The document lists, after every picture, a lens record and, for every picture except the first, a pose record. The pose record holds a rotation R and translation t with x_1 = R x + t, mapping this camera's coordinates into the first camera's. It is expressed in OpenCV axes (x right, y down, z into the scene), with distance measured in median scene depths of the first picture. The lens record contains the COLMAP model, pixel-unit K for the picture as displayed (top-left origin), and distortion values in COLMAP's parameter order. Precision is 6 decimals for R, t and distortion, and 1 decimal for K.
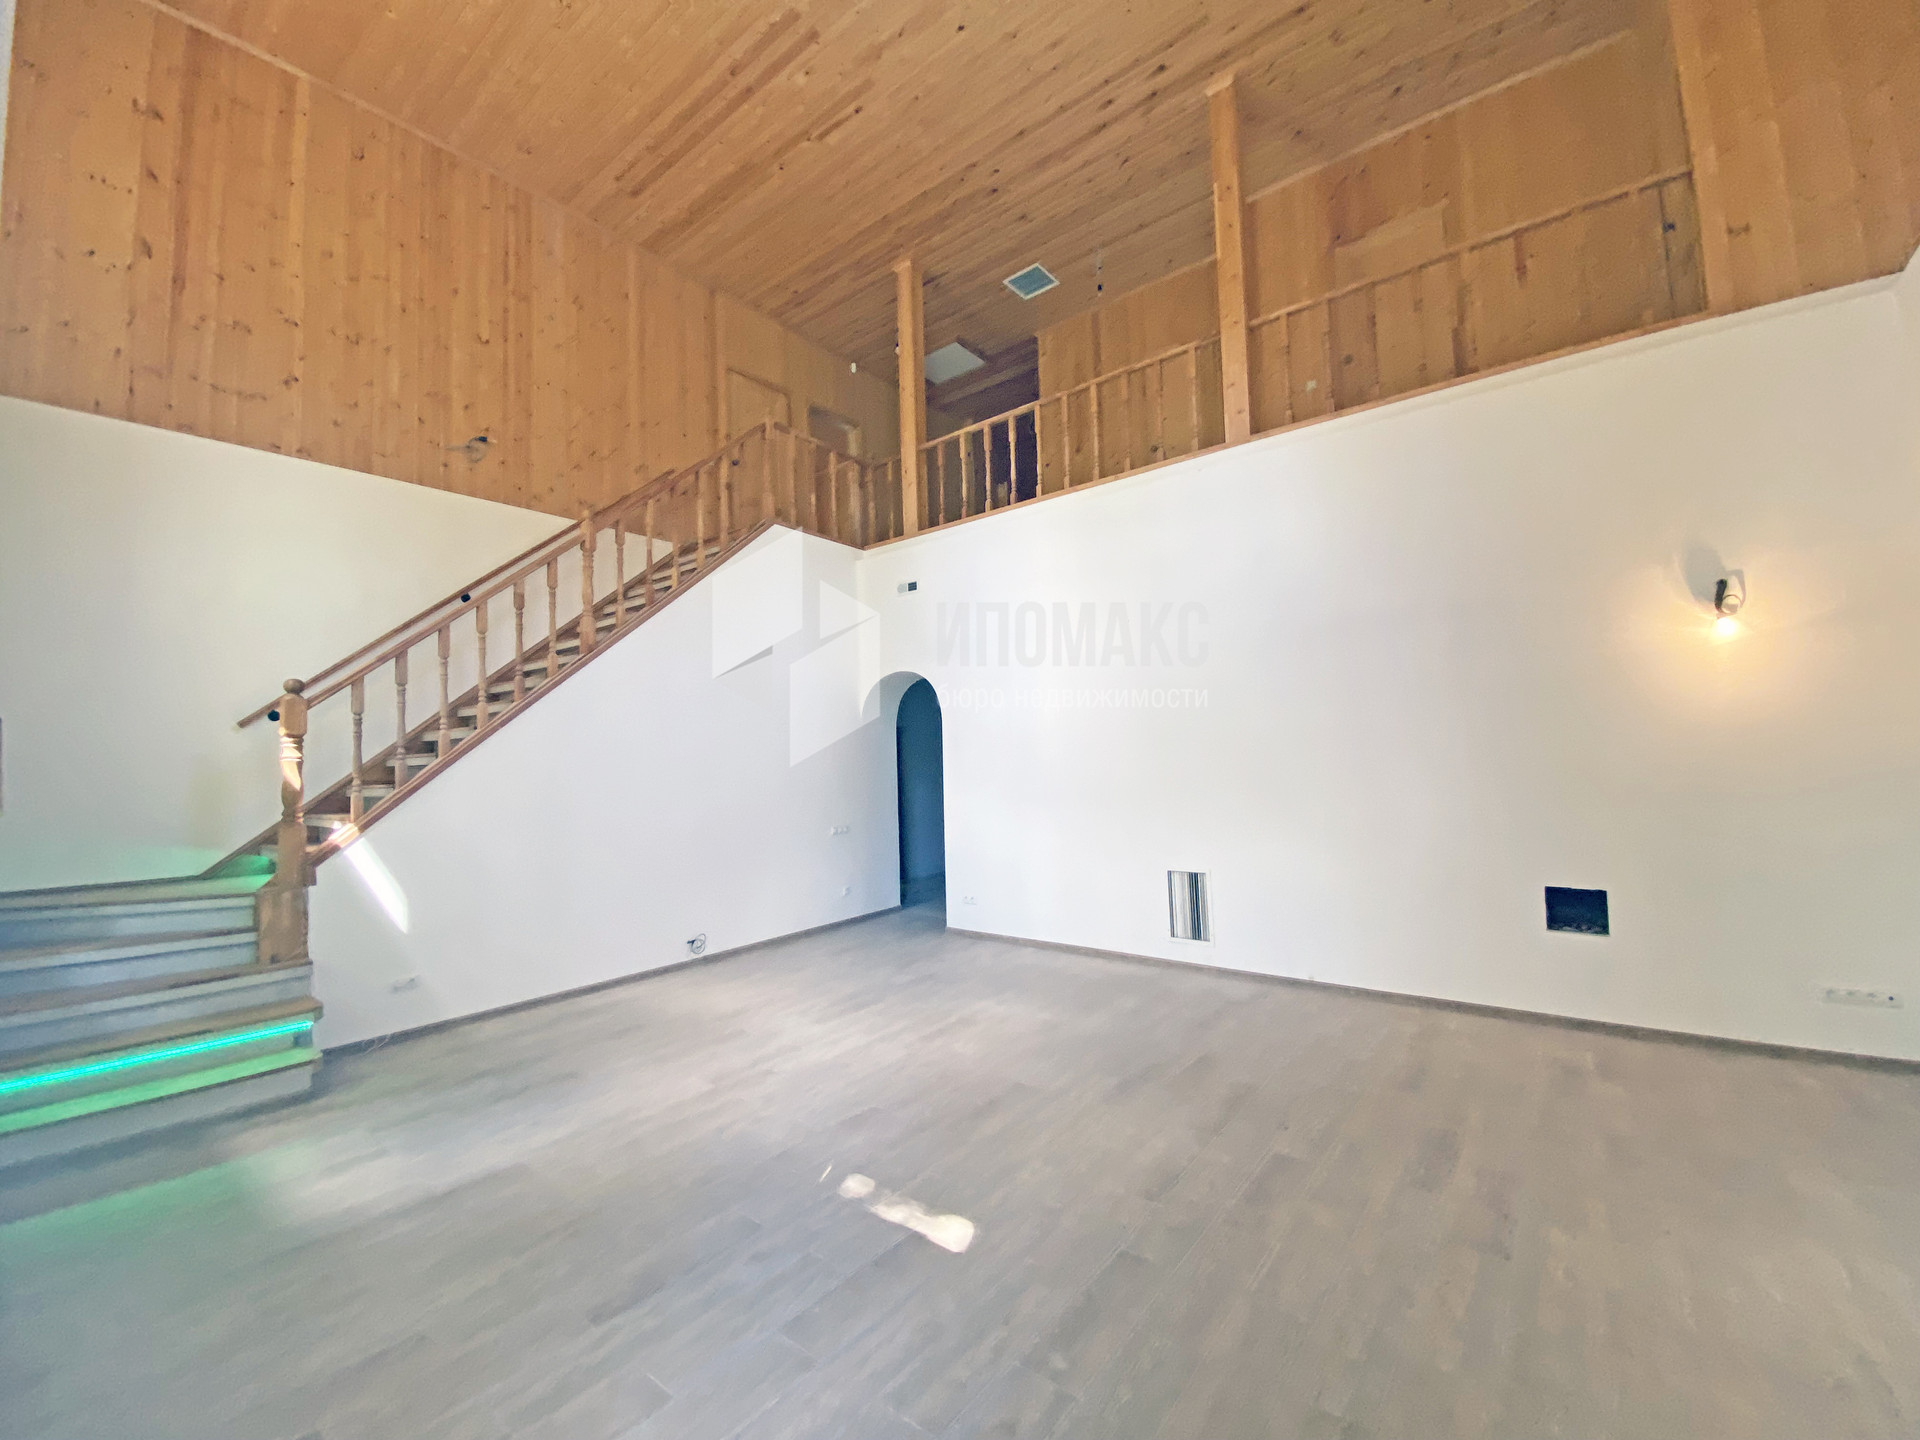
lens RADIAL K [[776.9, 0, 950.2], [0, 776.9, 732.2], [0, 0, 1]] dist [0.005737, -0.013979]
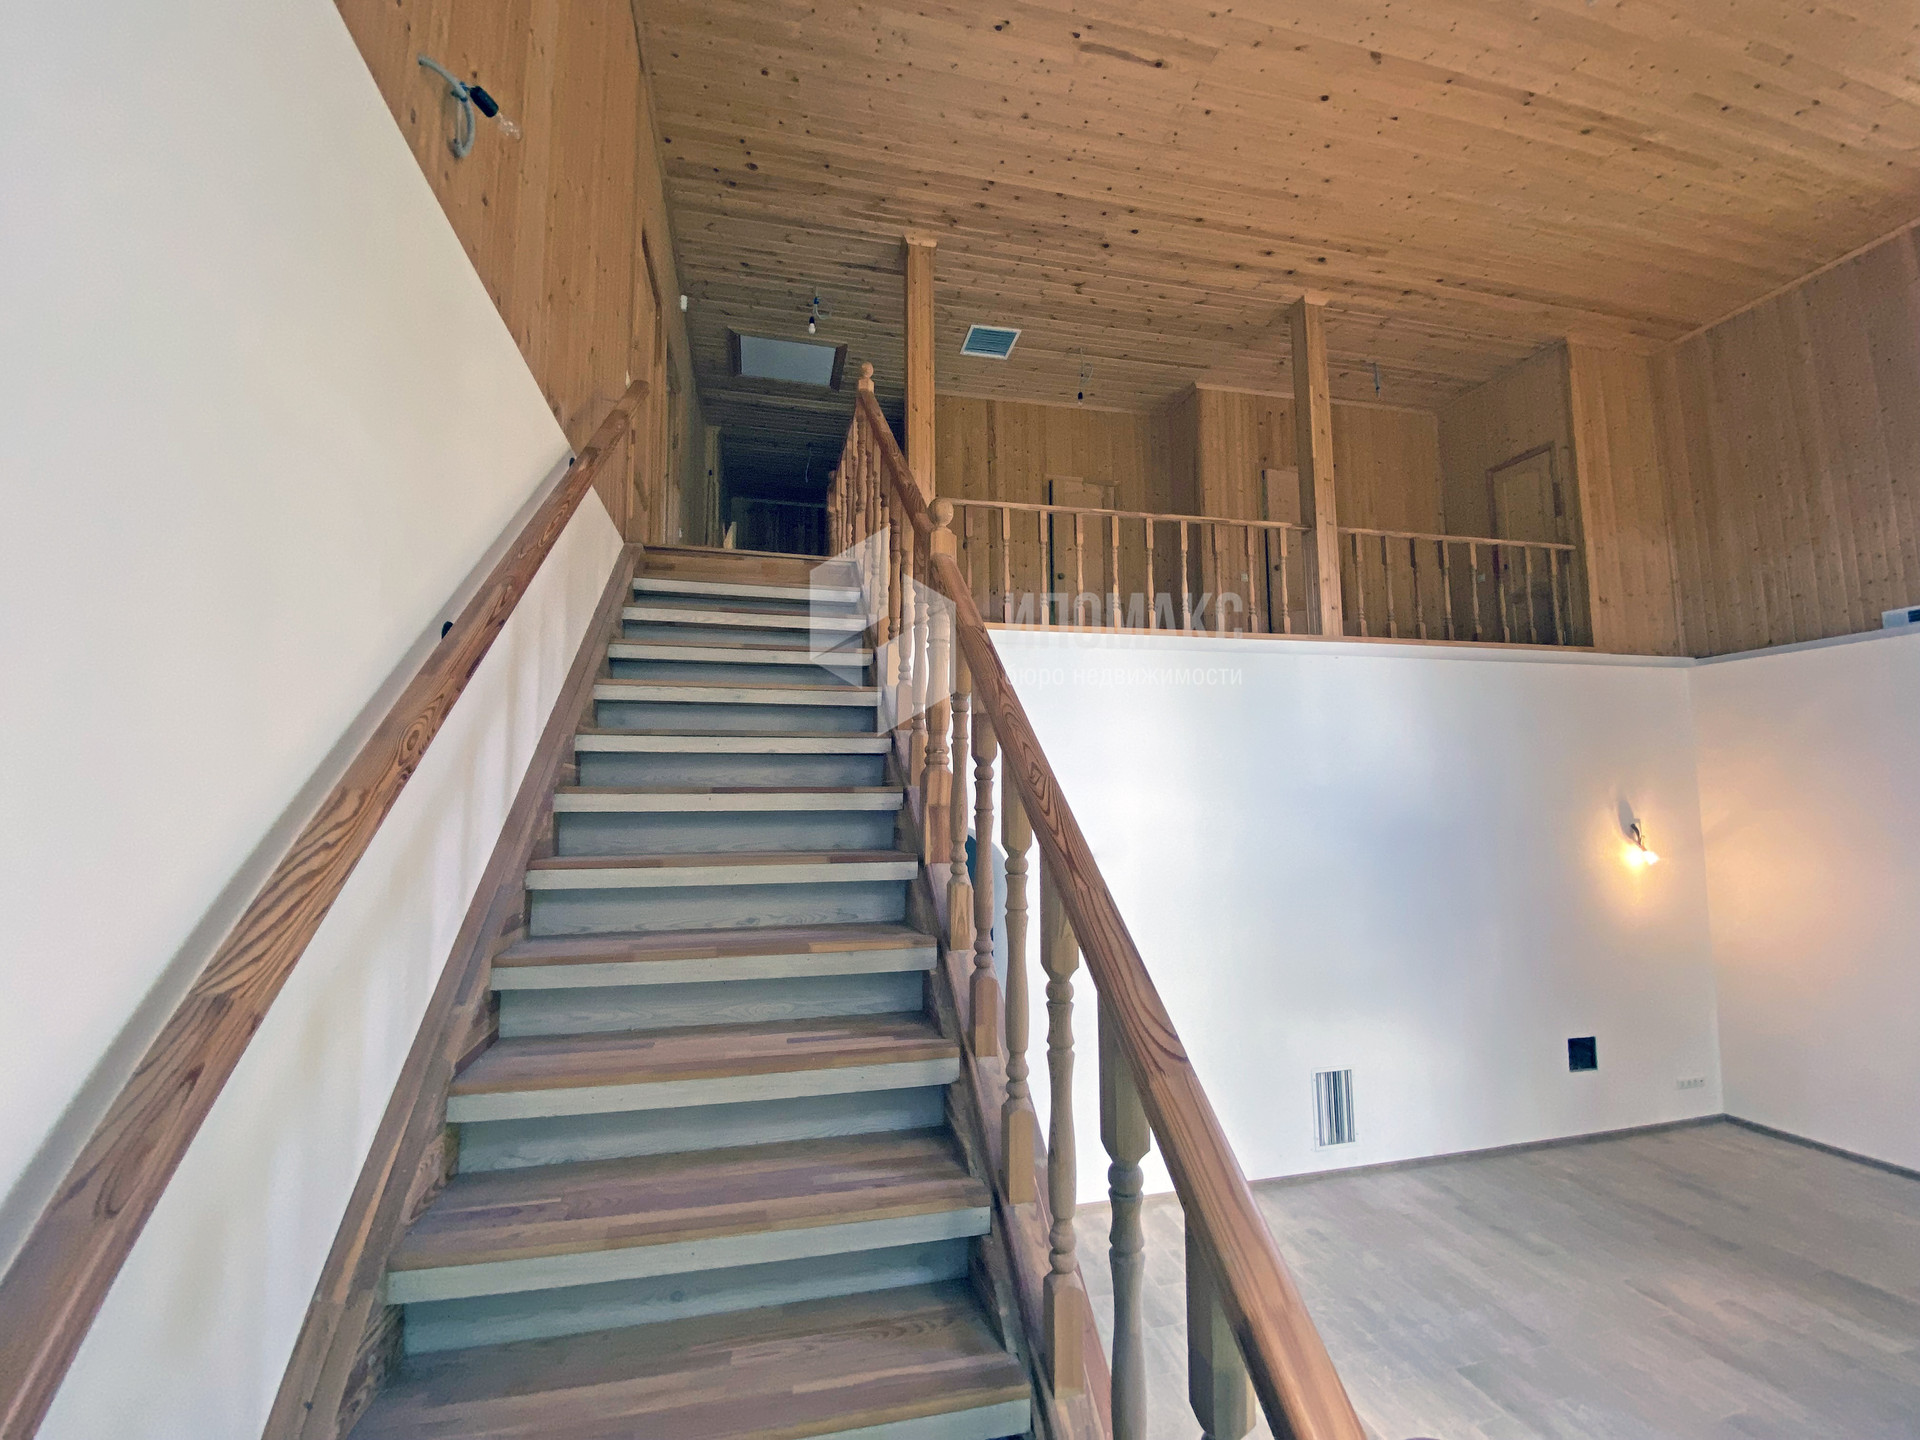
lens RADIAL K [[776.9, 0, 960.3], [0, 776.9, 729.4], [0, 0, 1]] dist [0.005737, -0.013979]
pose [[0.620361, 0.092702, 0.778819, -0.766331], [-0.042143, 0.995496, -0.084924, -0.138974], [-0.783184, 0.019862, 0.621473, 0.757681]]
